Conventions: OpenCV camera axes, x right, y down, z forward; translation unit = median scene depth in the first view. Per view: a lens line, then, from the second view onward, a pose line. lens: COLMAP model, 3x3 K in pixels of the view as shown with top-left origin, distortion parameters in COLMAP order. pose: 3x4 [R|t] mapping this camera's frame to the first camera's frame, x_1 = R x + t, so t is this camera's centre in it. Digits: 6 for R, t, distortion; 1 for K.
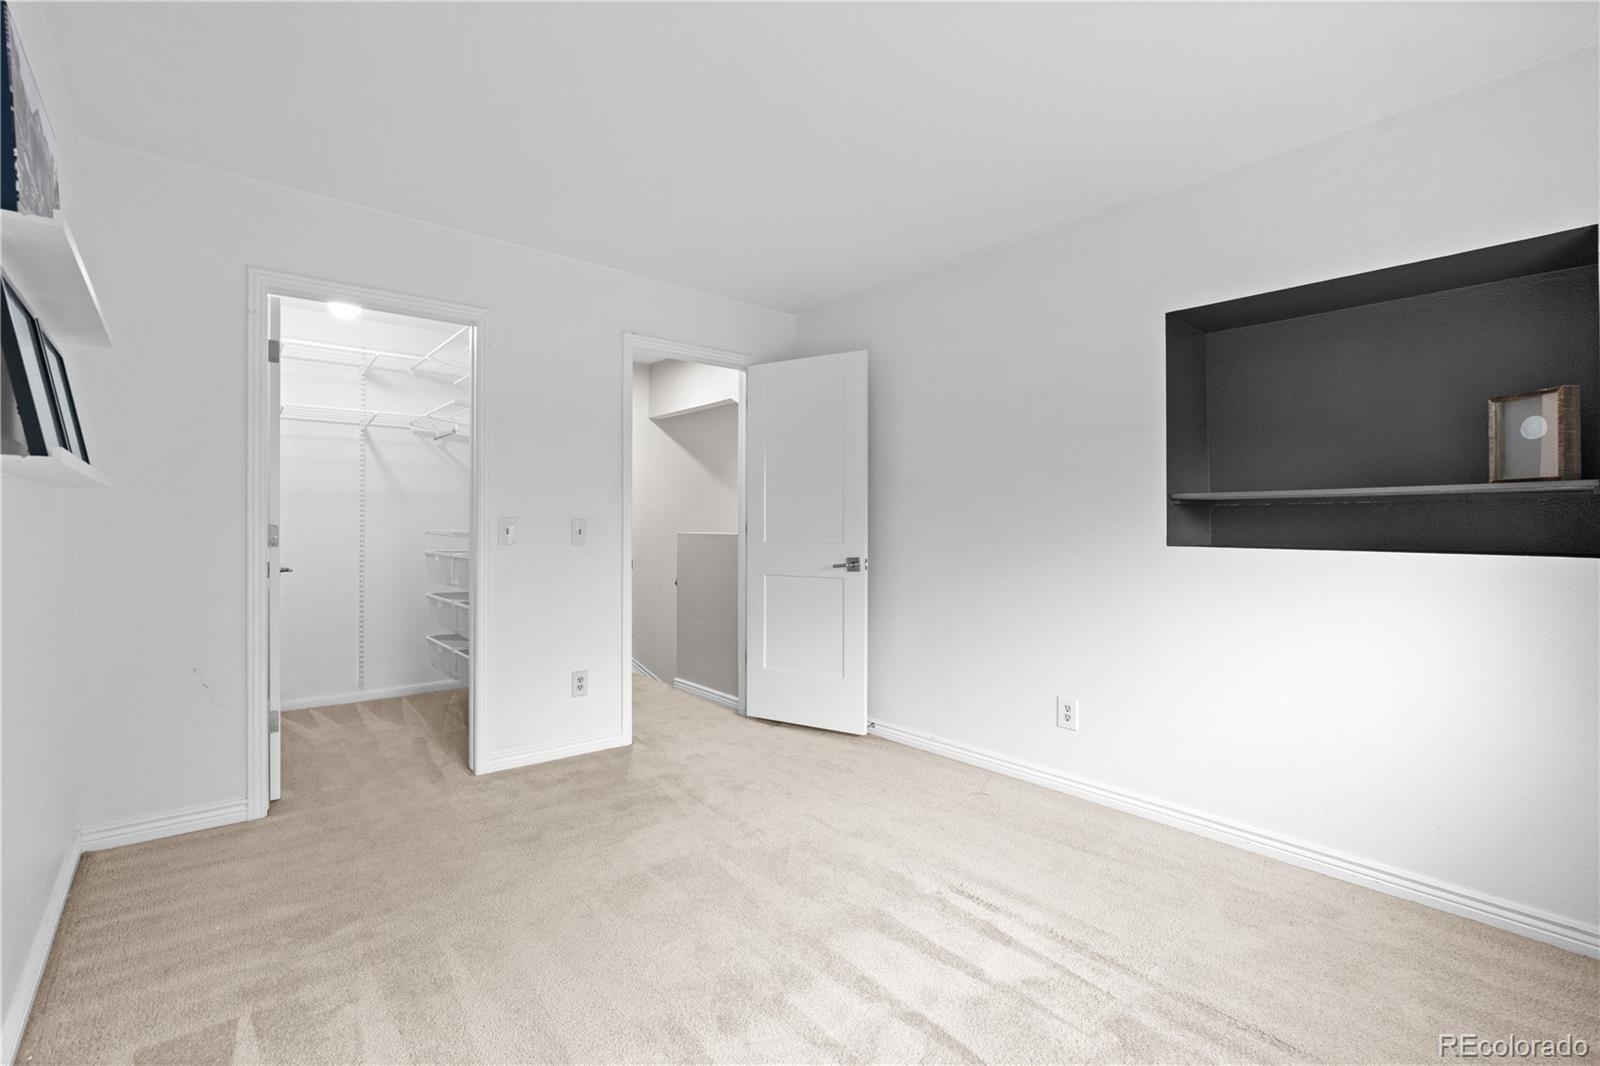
lens RADIAL K [[712.9, 0, 802.7], [0, 712.9, 523.4], [0, 0, 1]] dist [-0.005433, 0.000657]
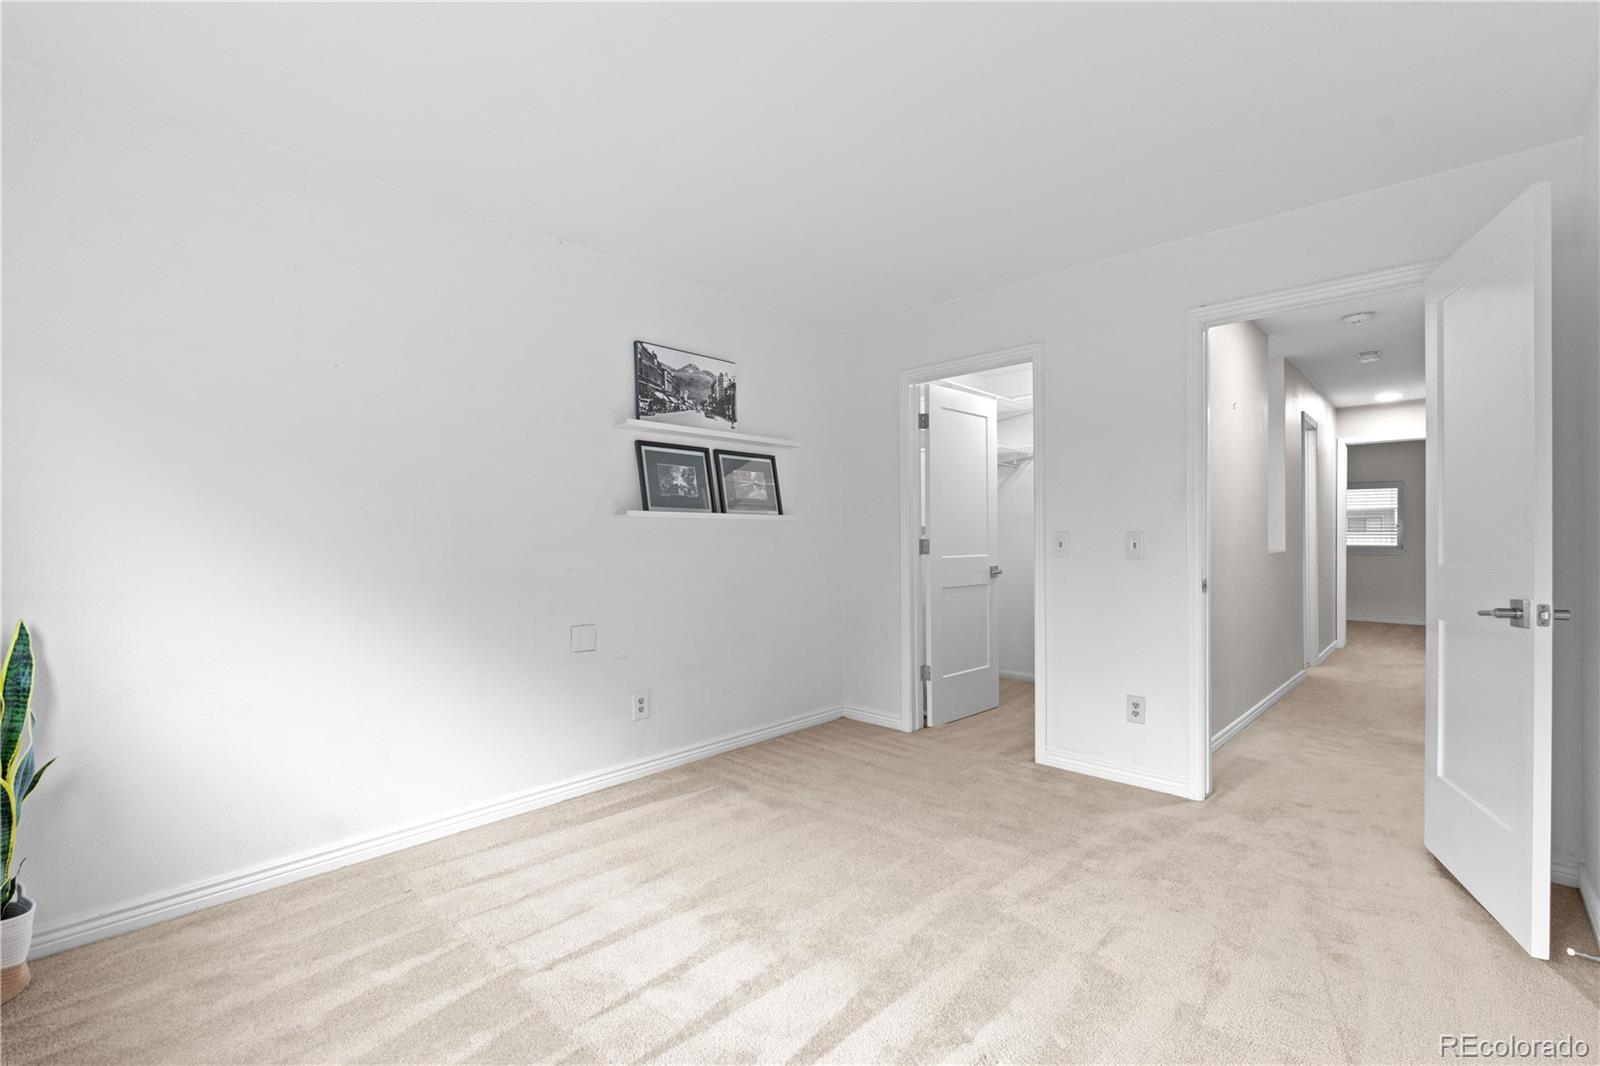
lens RADIAL K [[712.9, 0, 804.5], [0, 712.9, 542.2], [0, 0, 1]] dist [-0.005433, 0.000657]
pose [[0.118530, 0.001380, -0.992949, 0.604613], [0.003747, 0.999991, 0.001837, 0.004290], [0.992943, -0.003938, 0.118524, 0.505994]]
